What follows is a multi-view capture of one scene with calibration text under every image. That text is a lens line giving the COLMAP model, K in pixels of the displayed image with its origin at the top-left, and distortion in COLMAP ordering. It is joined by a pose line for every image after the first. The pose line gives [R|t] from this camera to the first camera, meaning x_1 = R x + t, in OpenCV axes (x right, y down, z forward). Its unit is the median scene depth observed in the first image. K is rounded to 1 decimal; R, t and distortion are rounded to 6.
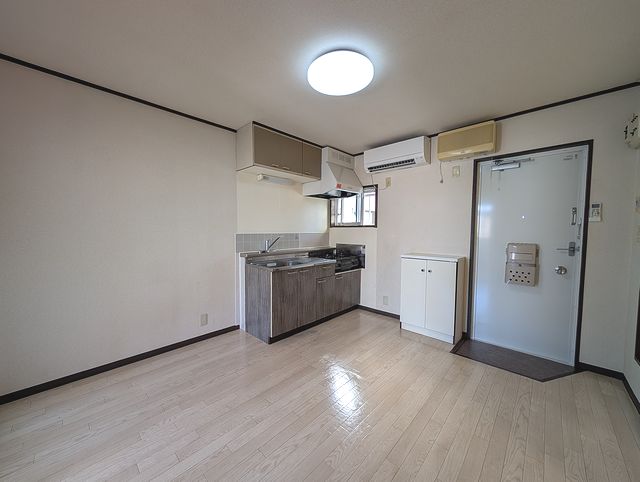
lens RADIAL K [[243.4, 0, 318.6], [0, 243.4, 239.0], [0, 0, 1]] dist [0.004190, 0.000074]
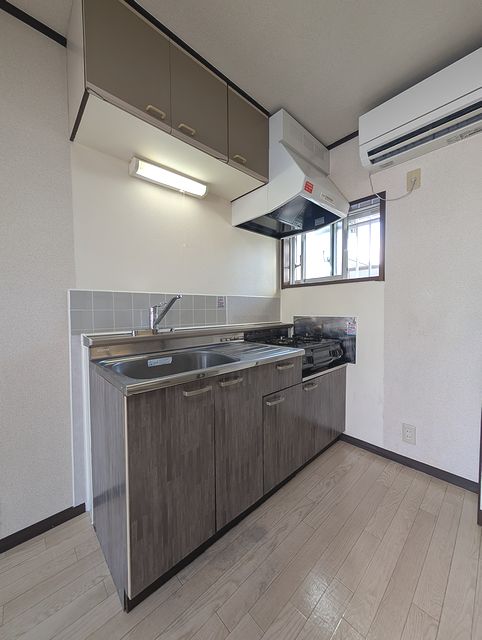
lens RADIAL K [[243.4, 0, 240.3], [0, 243.4, 320.3], [0, 0, 1]] dist [0.004190, 0.000074]
pose [[0.997708, -0.011146, -0.066738, -0.015278], [0.011732, 0.999896, 0.008396, 0.024000], [0.066637, -0.009160, 0.997735, 0.491165]]
